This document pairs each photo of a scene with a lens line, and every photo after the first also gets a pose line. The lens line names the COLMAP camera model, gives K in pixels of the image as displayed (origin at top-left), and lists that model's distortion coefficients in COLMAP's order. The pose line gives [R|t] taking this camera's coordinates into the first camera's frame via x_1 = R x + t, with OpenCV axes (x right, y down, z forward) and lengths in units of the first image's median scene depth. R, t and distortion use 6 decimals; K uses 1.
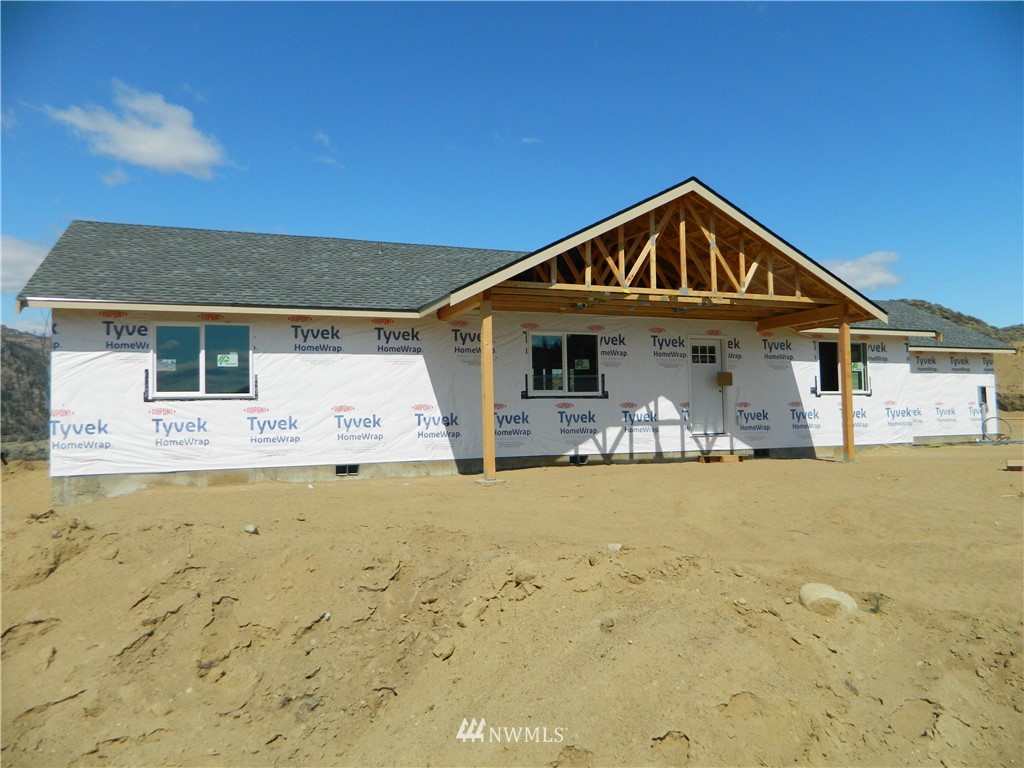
lens RADIAL K [[749.2, 0, 512.0], [0, 749.2, 384.0], [0, 0, 1]] dist [0.003410, 0.003297]
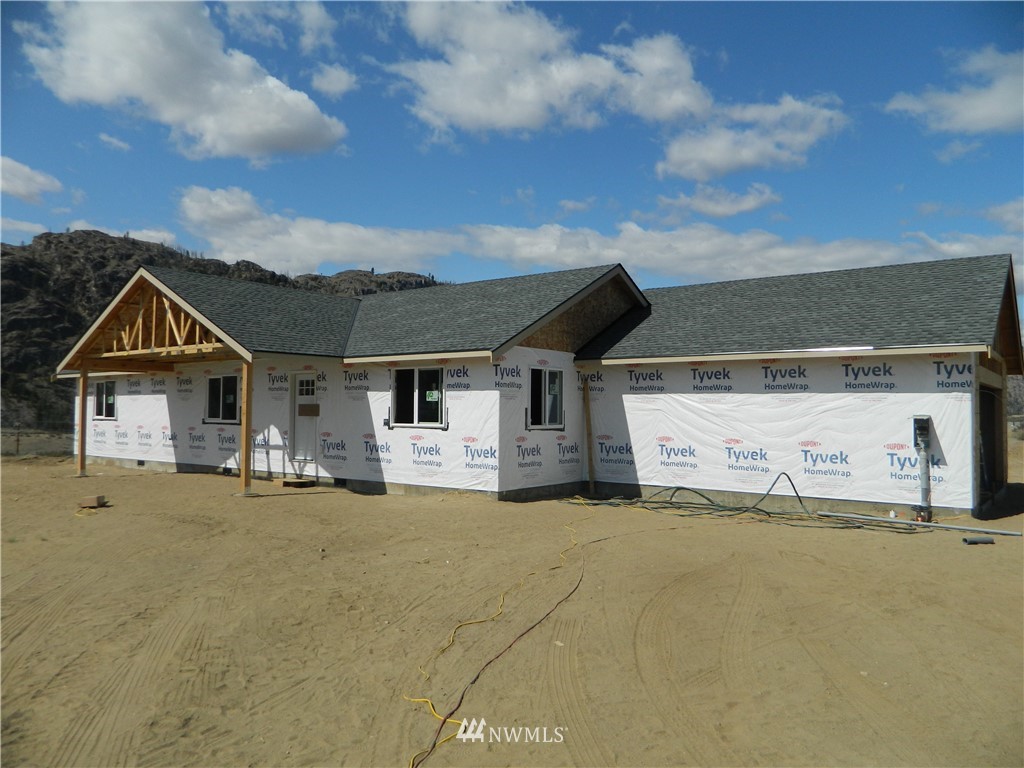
lens RADIAL K [[798.7, 0, 512.0], [0, 798.7, 384.0], [0, 0, 1]] dist [-0.006844, -0.001798]
pose [[0.491471, -0.010061, -0.870836, 1.555406], [0.022981, 0.999735, 0.001419, -0.042860], [0.870591, -0.020710, 0.491571, 0.746430]]
